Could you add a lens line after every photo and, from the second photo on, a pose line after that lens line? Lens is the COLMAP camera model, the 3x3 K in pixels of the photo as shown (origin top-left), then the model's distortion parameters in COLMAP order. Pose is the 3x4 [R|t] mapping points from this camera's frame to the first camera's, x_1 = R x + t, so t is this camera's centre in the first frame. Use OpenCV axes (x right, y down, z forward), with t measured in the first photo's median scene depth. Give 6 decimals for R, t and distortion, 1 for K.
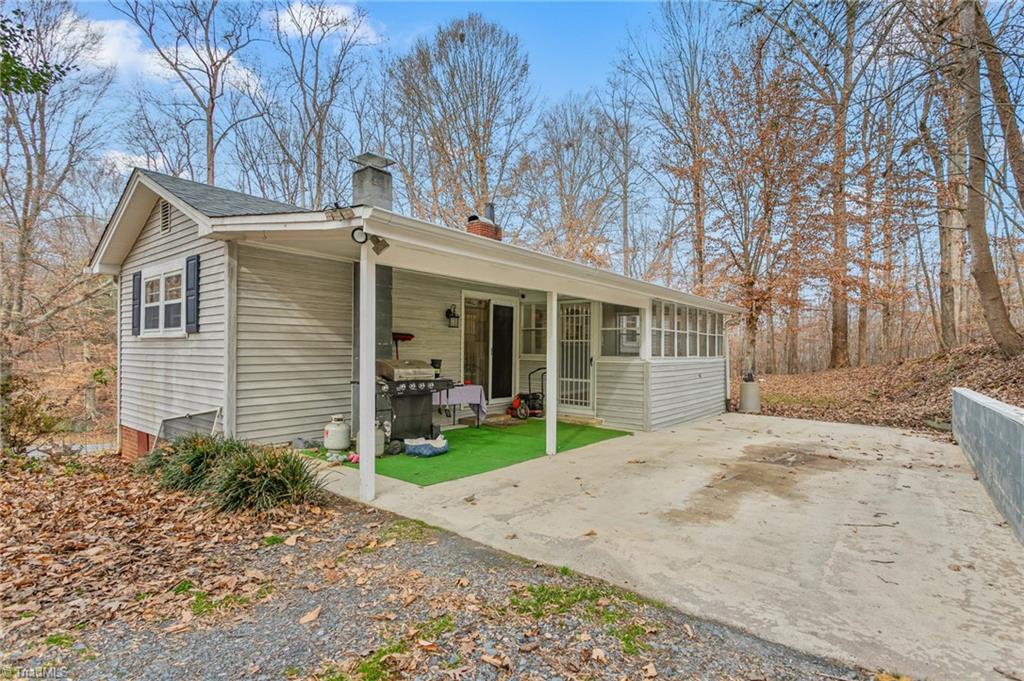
lens RADIAL K [[491.2, 0, 516.0], [0, 491.2, 345.6], [0, 0, 1]] dist [0.002510, 0.000976]
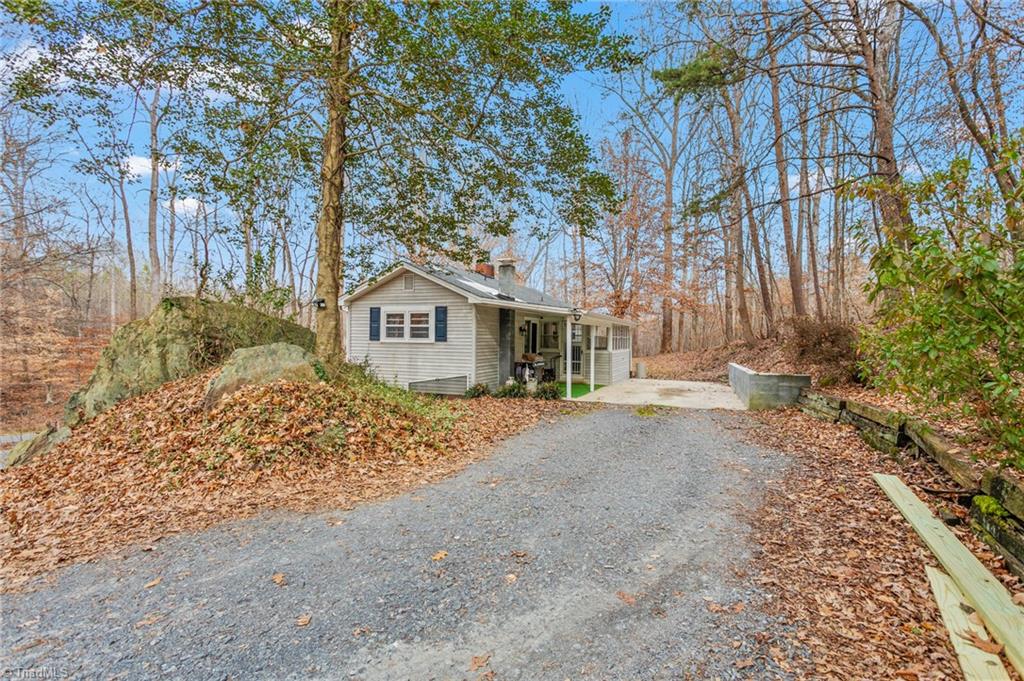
lens RADIAL K [[491.2, 0, 509.3], [0, 491.2, 338.8], [0, 0, 1]] dist [0.002510, 0.000976]
pose [[0.956017, 0.000413, 0.293310, -0.603715], [-0.004933, 0.999880, 0.014669, -0.042635], [-0.293269, -0.015470, 0.955905, -0.700915]]
